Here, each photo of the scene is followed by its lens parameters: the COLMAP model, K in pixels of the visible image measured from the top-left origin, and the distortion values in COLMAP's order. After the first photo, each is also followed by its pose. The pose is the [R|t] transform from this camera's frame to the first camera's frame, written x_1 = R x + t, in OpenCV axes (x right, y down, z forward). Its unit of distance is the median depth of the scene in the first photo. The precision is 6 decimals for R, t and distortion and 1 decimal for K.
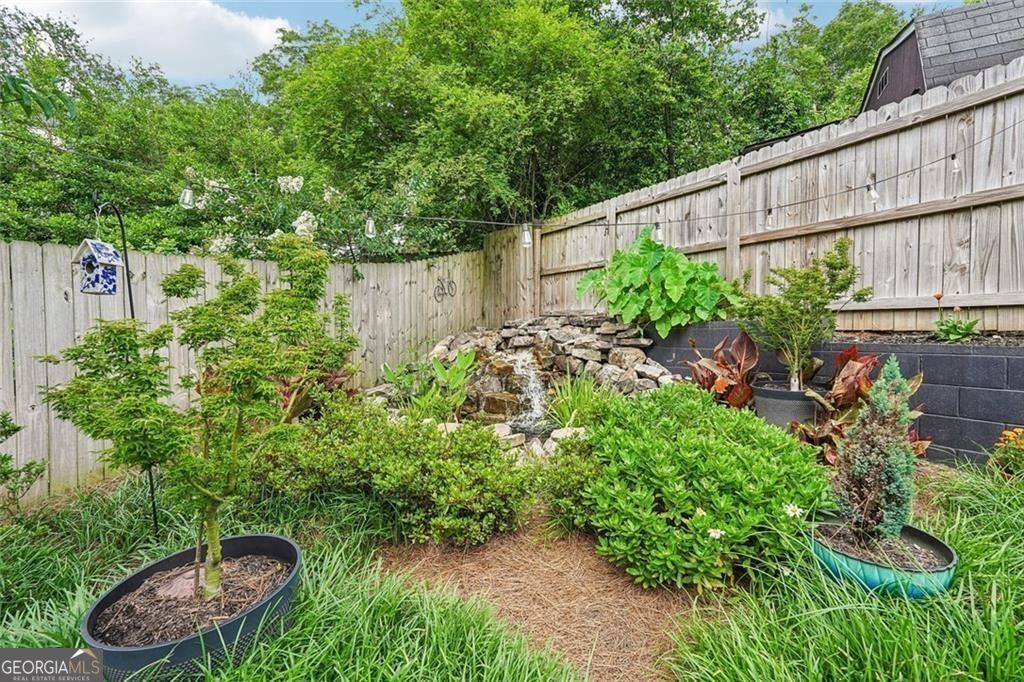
lens RADIAL K [[454.9, 0, 512.0], [0, 454.9, 341.0], [0, 0, 1]] dist [-0.016020, 0.007562]
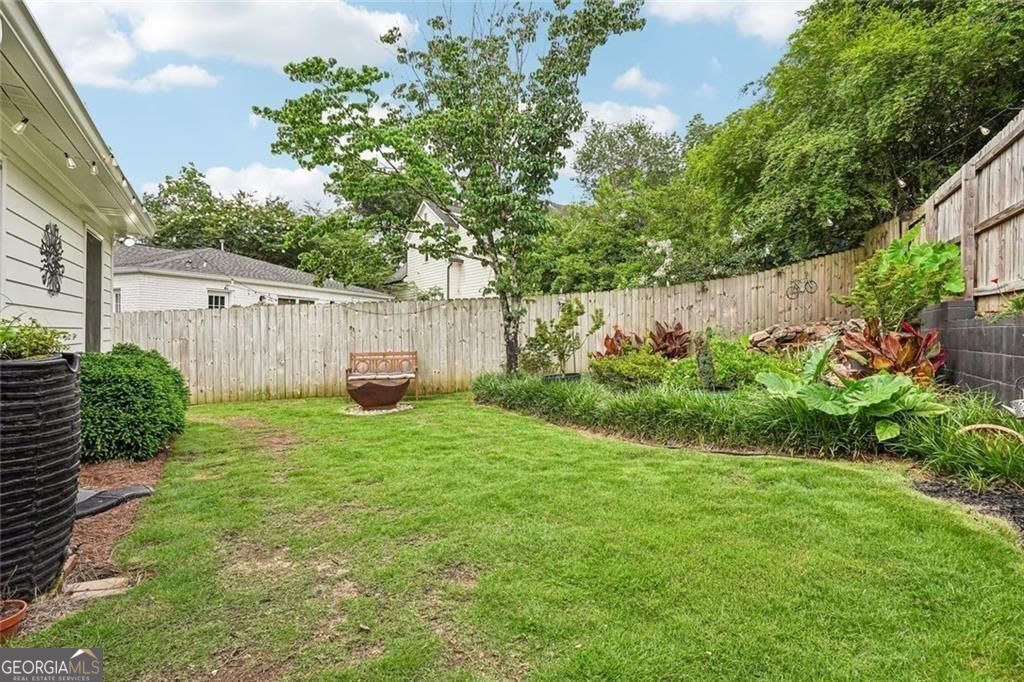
lens RADIAL K [[454.9, 0, 512.0], [0, 454.9, 341.0], [0, 0, 1]] dist [-0.016020, 0.007562]
pose [[0.470596, 0.019041, -0.882143, 0.783239], [-0.014324, 0.999800, 0.013939, 0.034164], [0.882233, 0.006077, 0.470775, -0.394206]]
